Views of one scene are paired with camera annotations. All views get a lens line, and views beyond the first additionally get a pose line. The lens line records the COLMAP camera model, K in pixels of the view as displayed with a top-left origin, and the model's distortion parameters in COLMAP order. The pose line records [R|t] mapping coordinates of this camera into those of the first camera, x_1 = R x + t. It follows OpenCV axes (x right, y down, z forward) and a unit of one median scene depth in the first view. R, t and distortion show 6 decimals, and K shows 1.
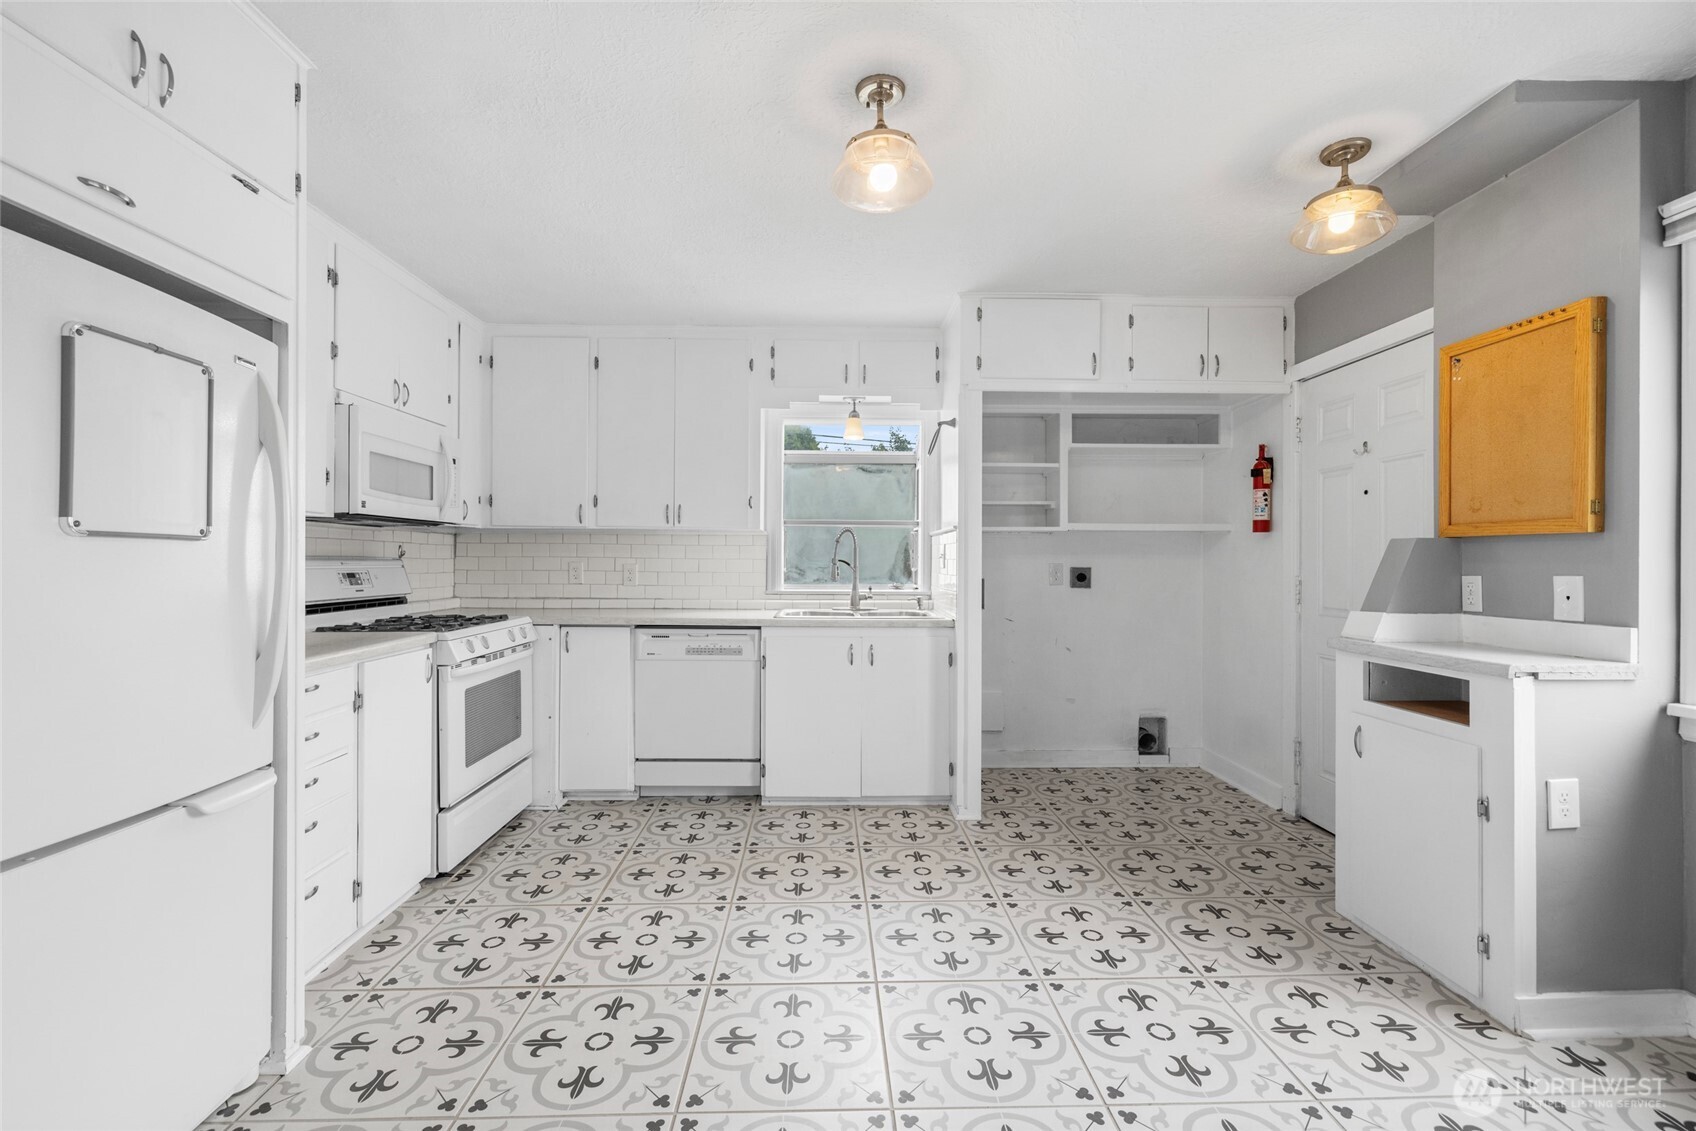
lens RADIAL K [[720.5, 0, 853.4], [0, 720.5, 563.5], [0, 0, 1]] dist [-0.001808, 0.000421]
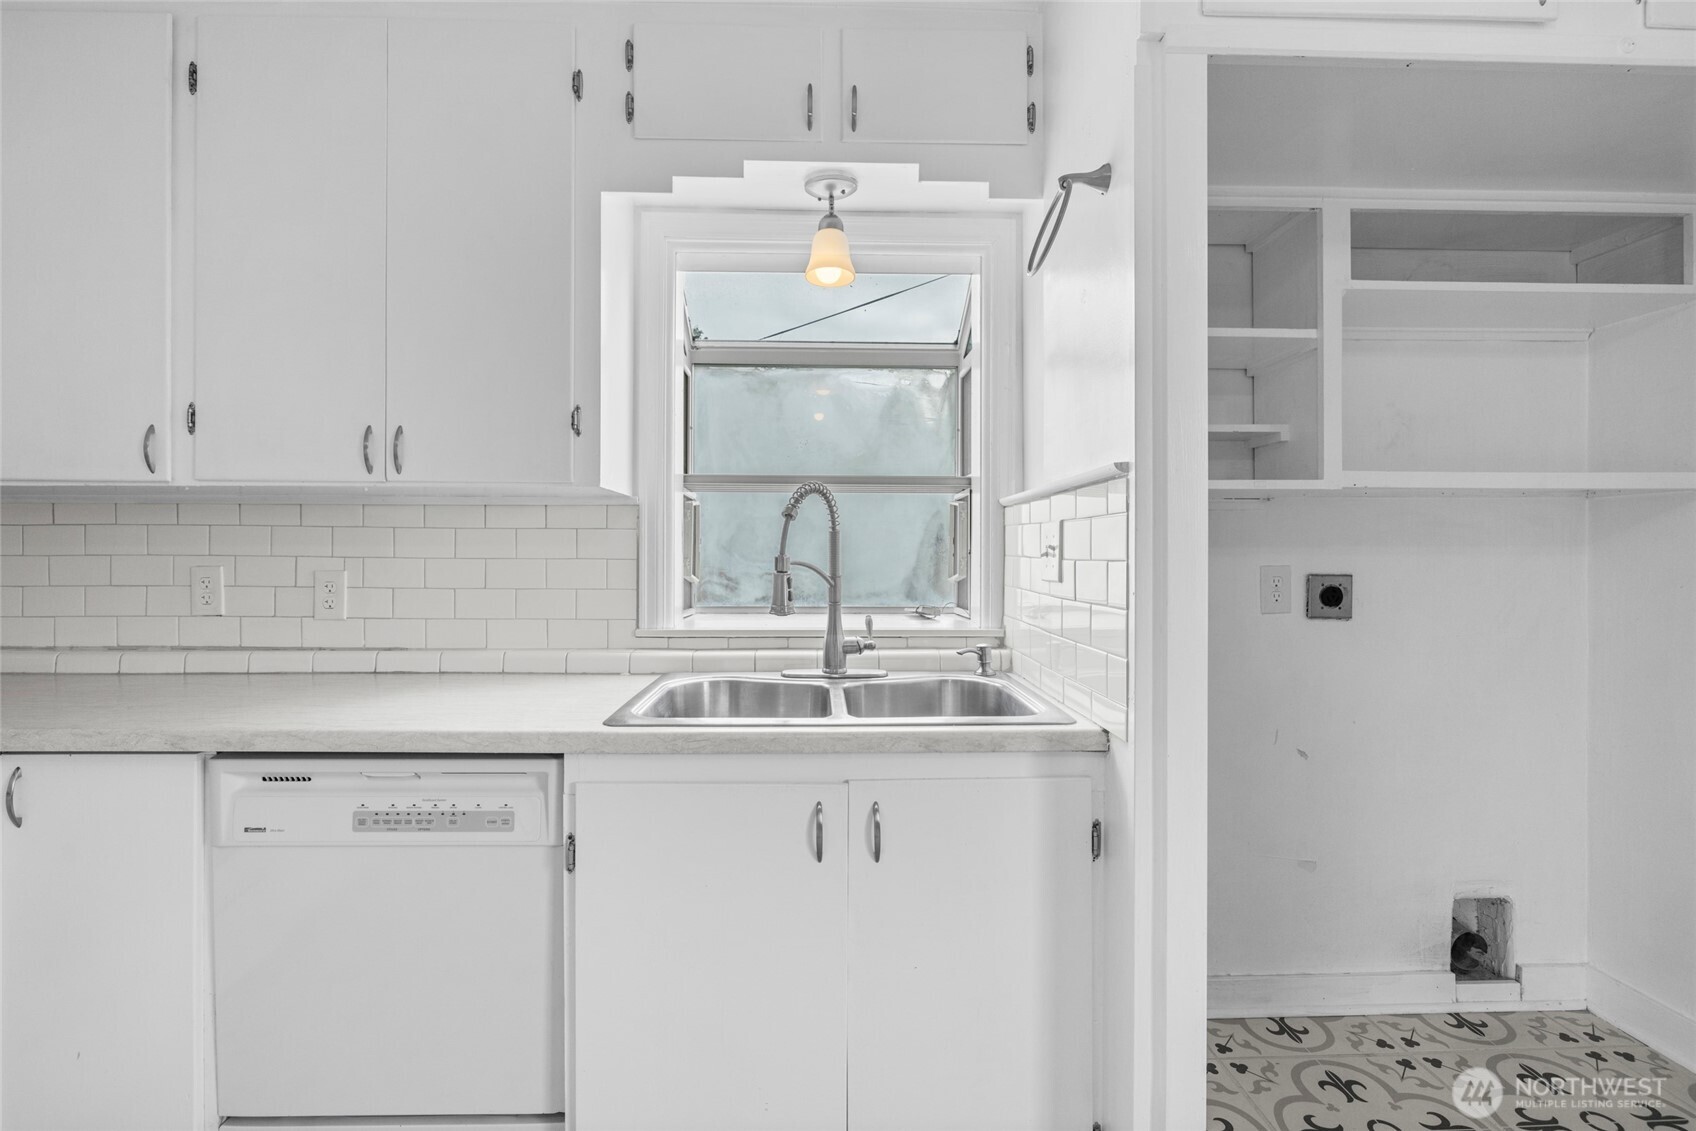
lens RADIAL K [[779.2, 0, 833.7], [0, 779.2, 561.6], [0, 0, 1]] dist [-0.002350, -0.000158]
pose [[0.999912, -0.003049, -0.012946, 0.008444], [0.003114, 0.999983, 0.004982, -0.006713], [0.012931, -0.005021, 0.999904, 0.546714]]
